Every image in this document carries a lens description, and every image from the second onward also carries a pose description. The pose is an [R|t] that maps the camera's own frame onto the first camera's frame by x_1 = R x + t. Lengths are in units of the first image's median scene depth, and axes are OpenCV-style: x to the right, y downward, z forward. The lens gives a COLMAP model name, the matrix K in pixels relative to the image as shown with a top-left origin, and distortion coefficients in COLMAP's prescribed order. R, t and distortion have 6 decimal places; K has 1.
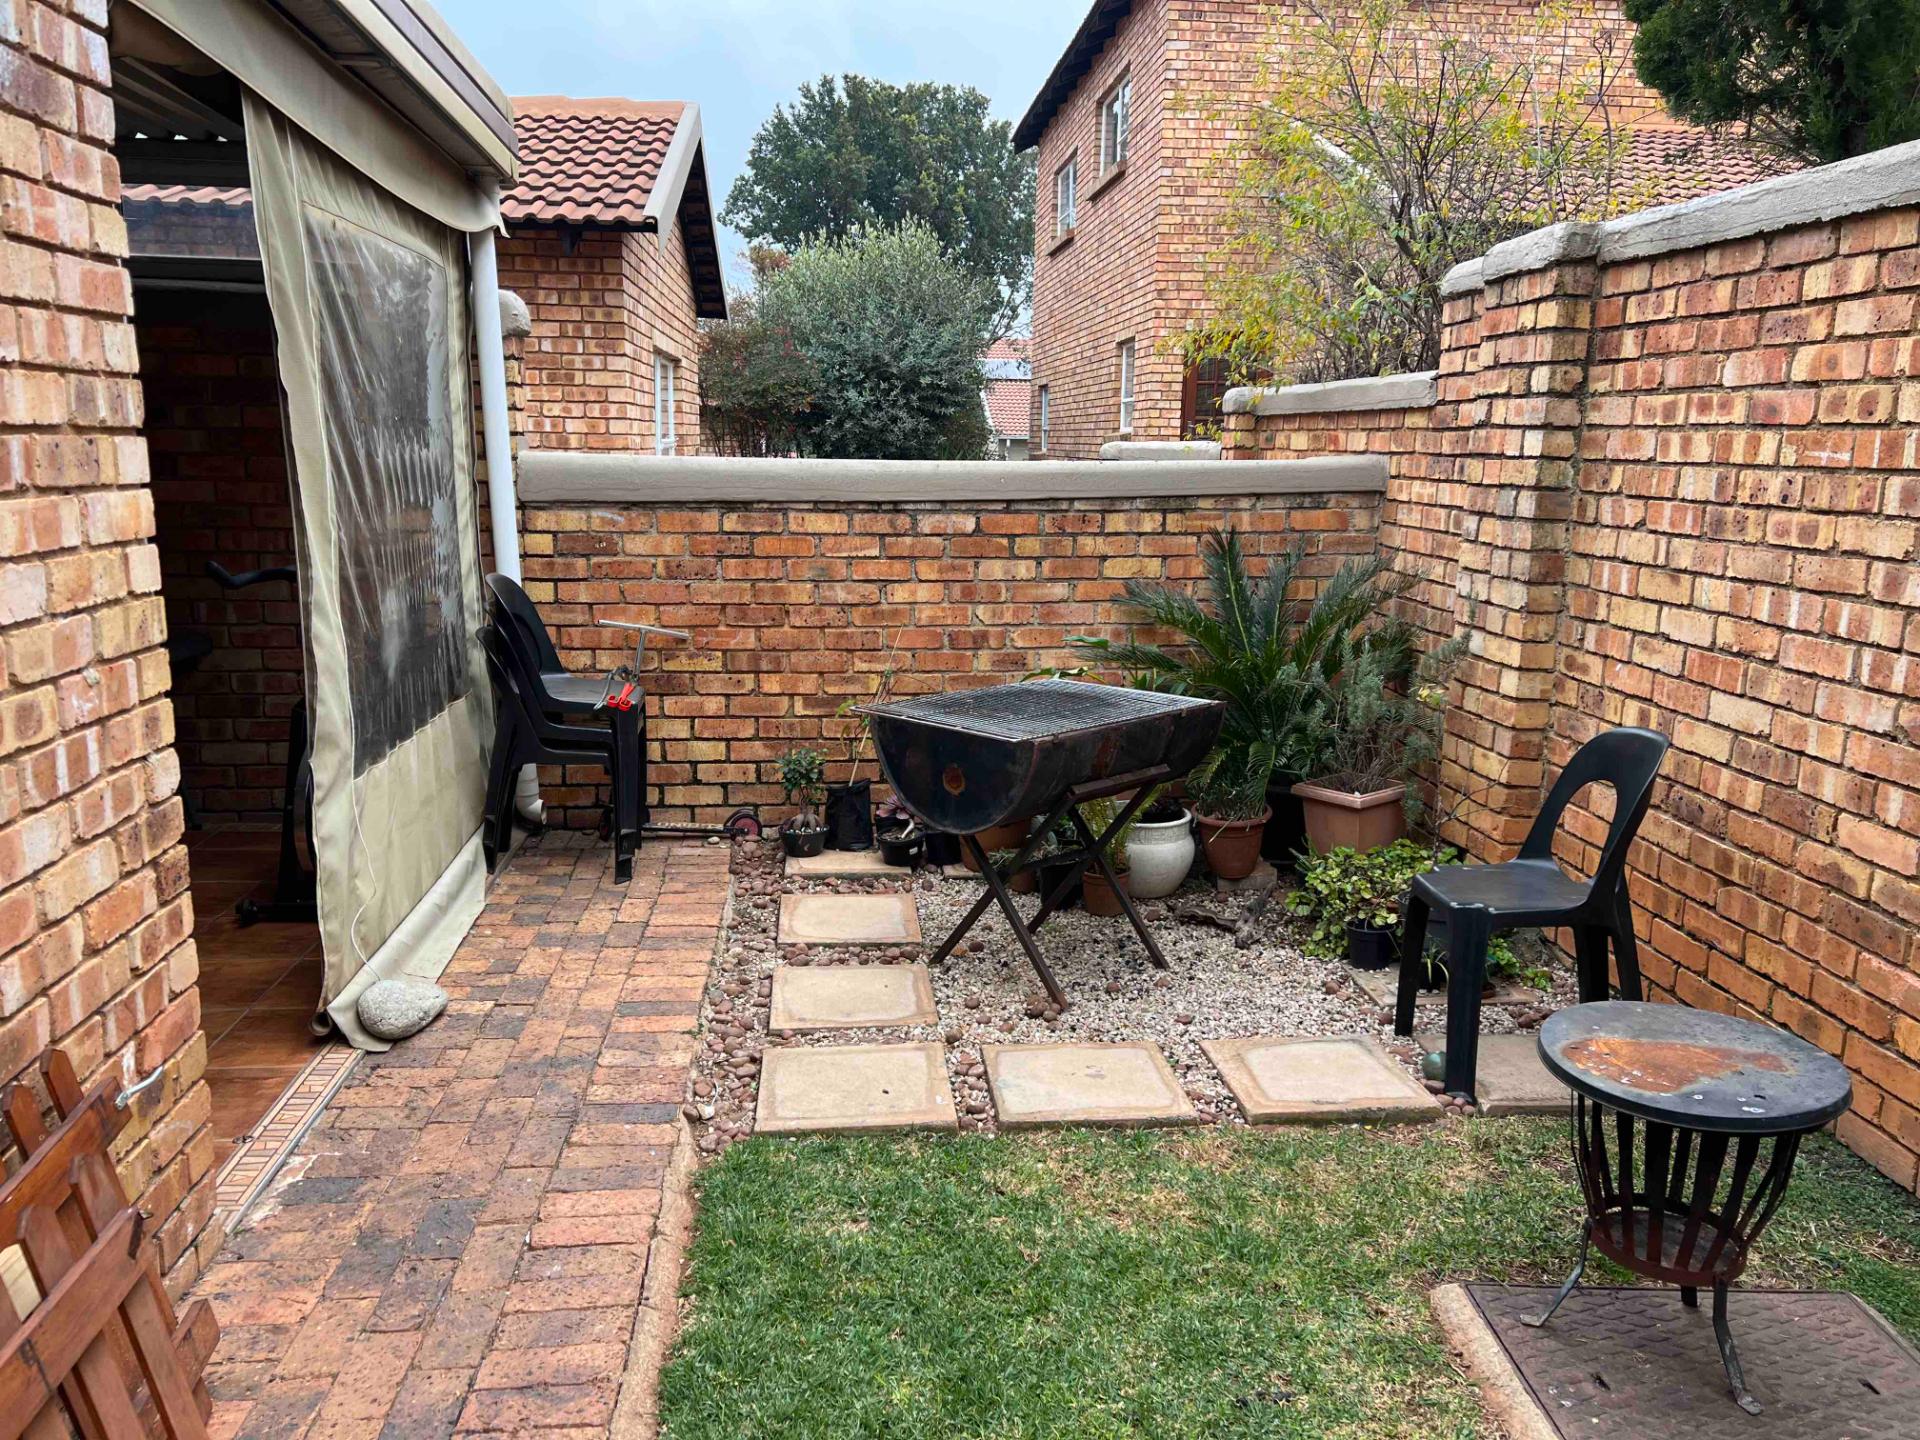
lens RADIAL K [[1414.8, 0, 964.4], [0, 1414.8, 720.2], [0, 0, 1]] dist [0.064560, -0.076459]
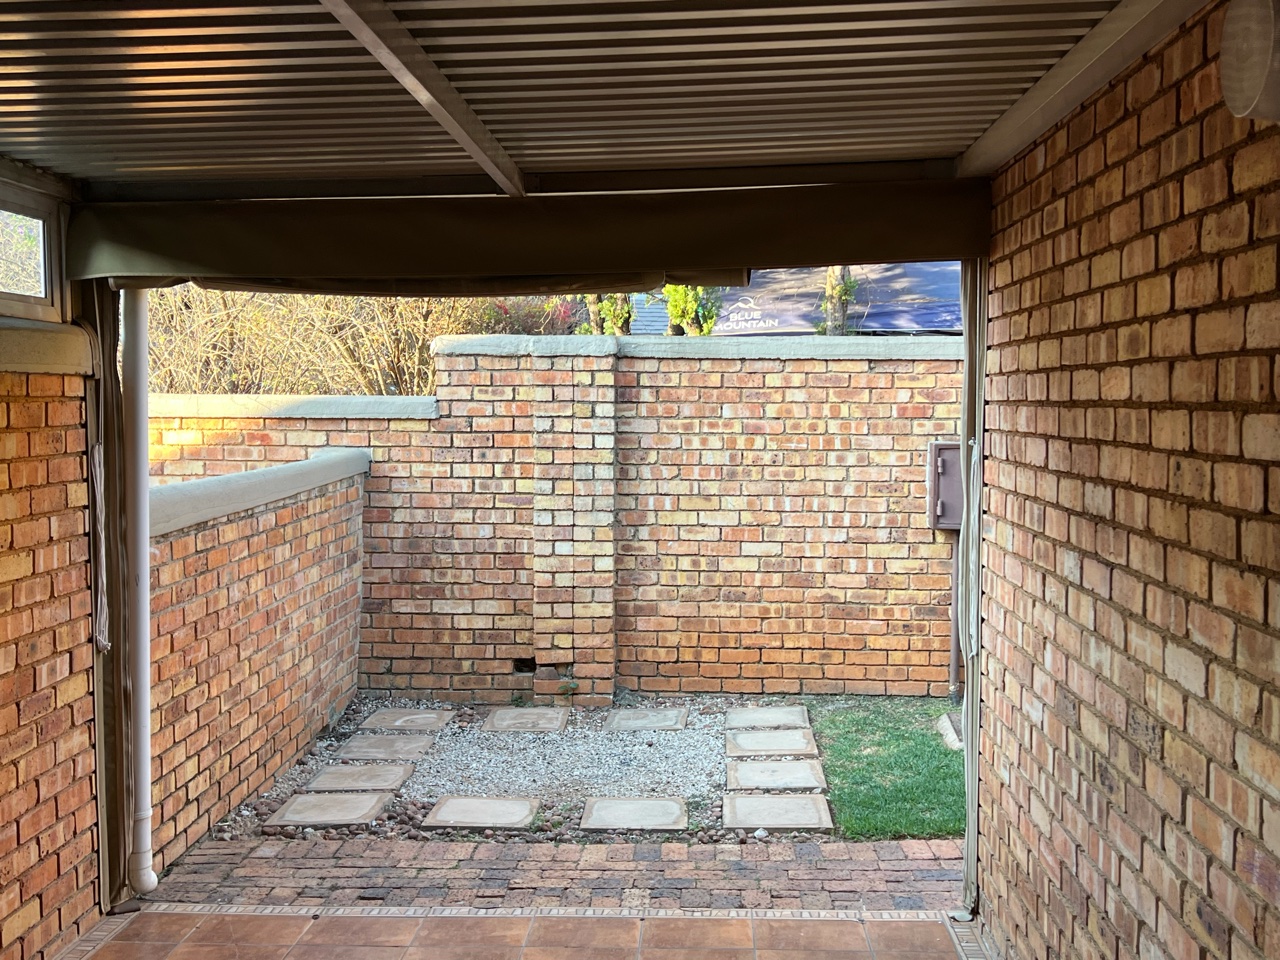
lens RADIAL K [[1374.7, 0, 643.4], [0, 1374.7, 483.1], [0, 0, 1]] dist [0.156925, 0.000000]
pose [[0.144103, -0.076382, 0.986610, -1.578170], [0.191812, 0.980263, 0.047875, -0.233641], [-0.970795, 0.182344, 0.155910, 0.709112]]
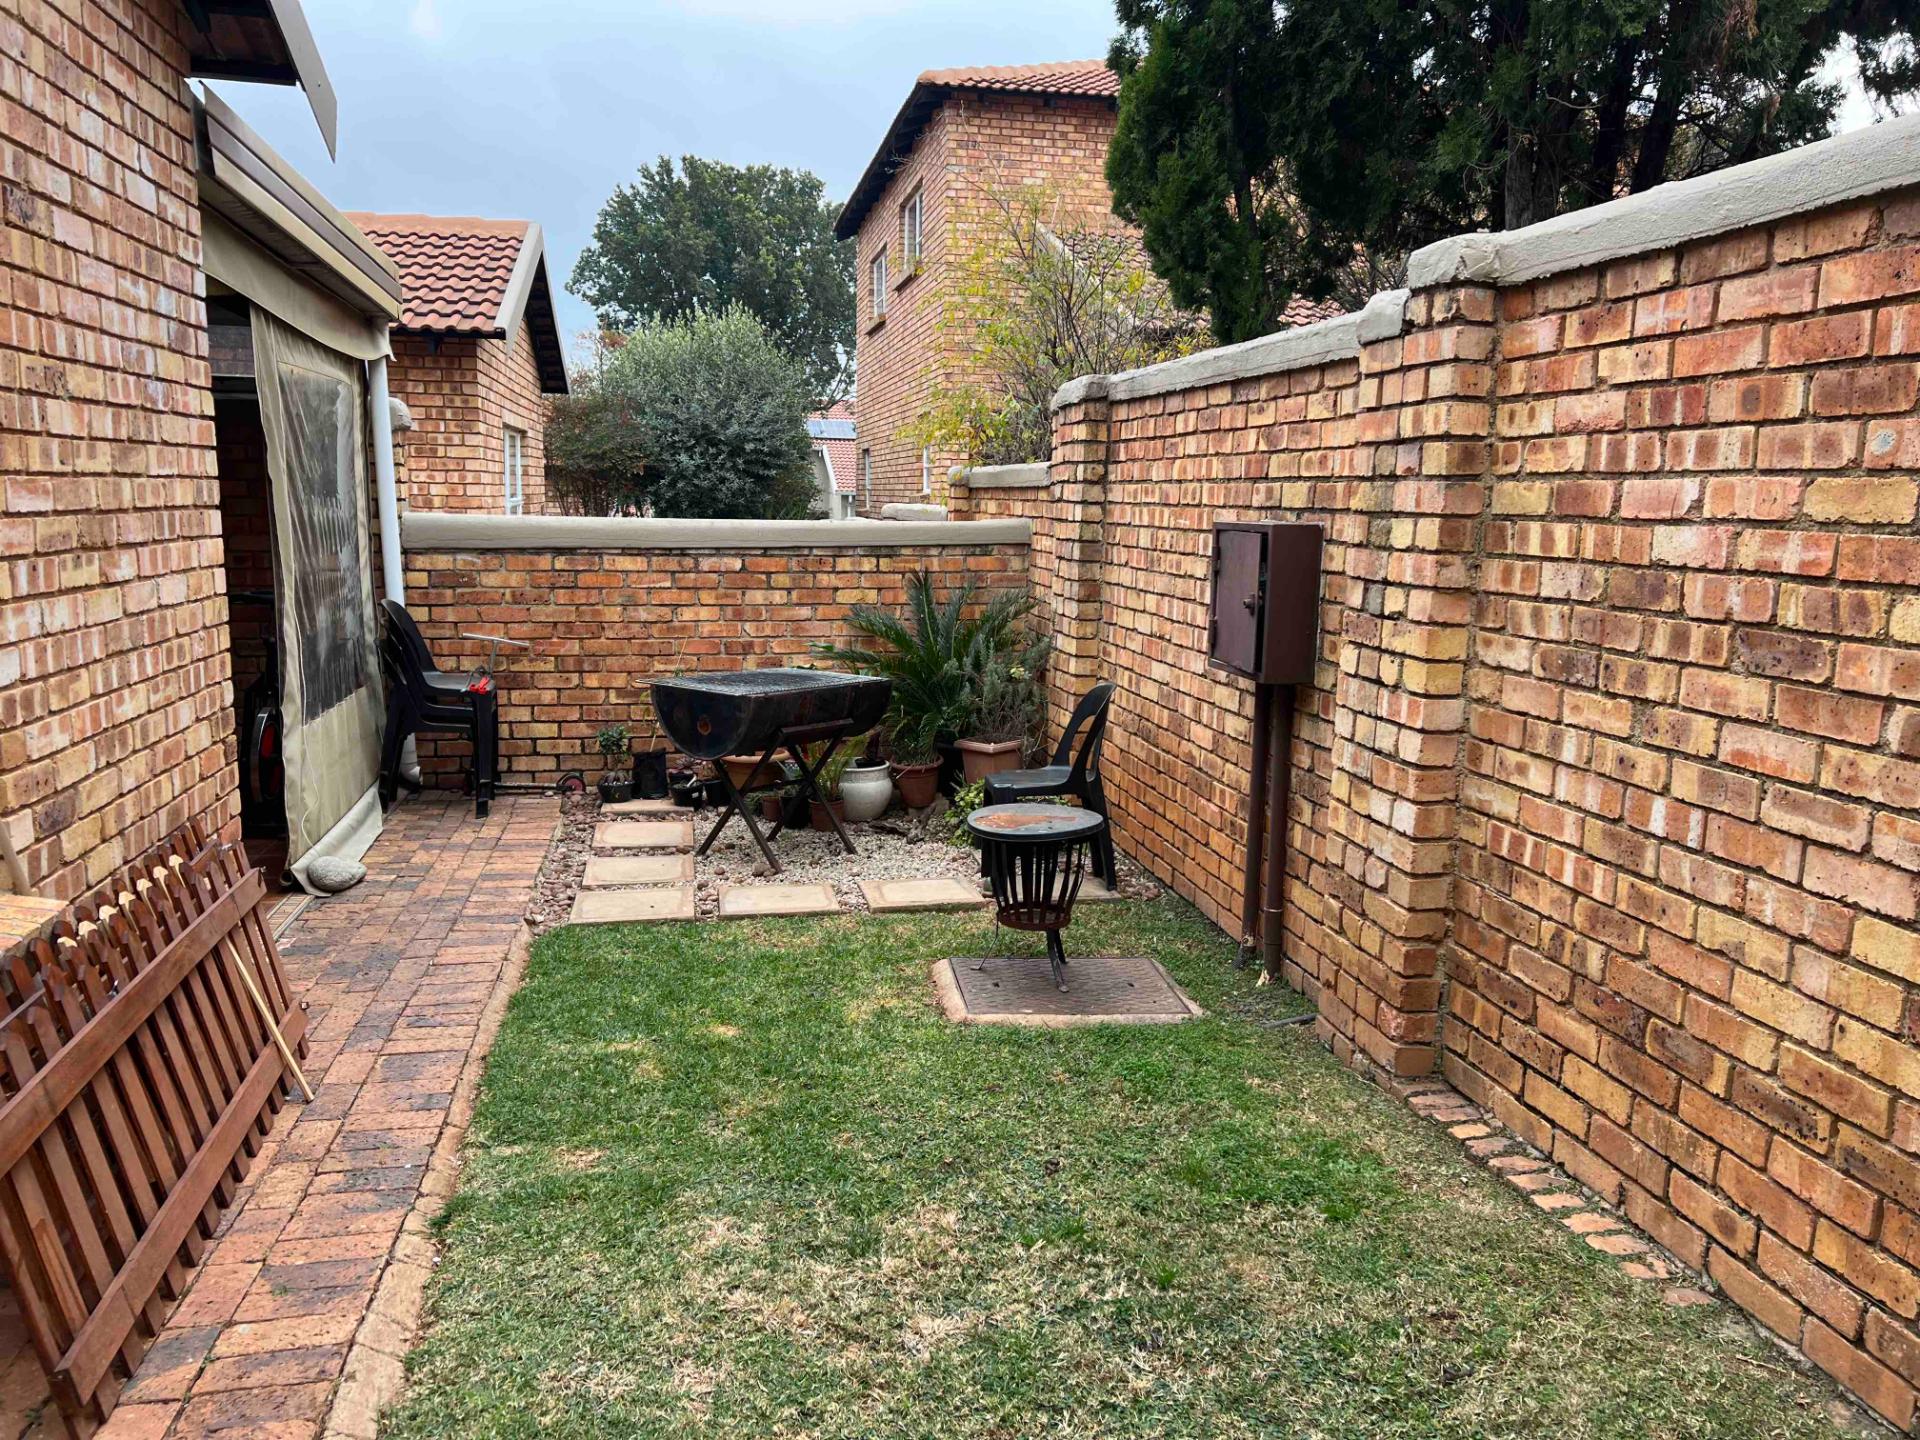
lens RADIAL K [[1414.8, 0, 971.4], [0, 1414.8, 719.9], [0, 0, 1]] dist [0.064560, -0.076459]
pose [[0.994743, -0.012799, 0.101602, 0.125686], [0.016553, 0.999208, -0.036192, 0.096805], [-0.101058, 0.037683, 0.994167, -0.574457]]
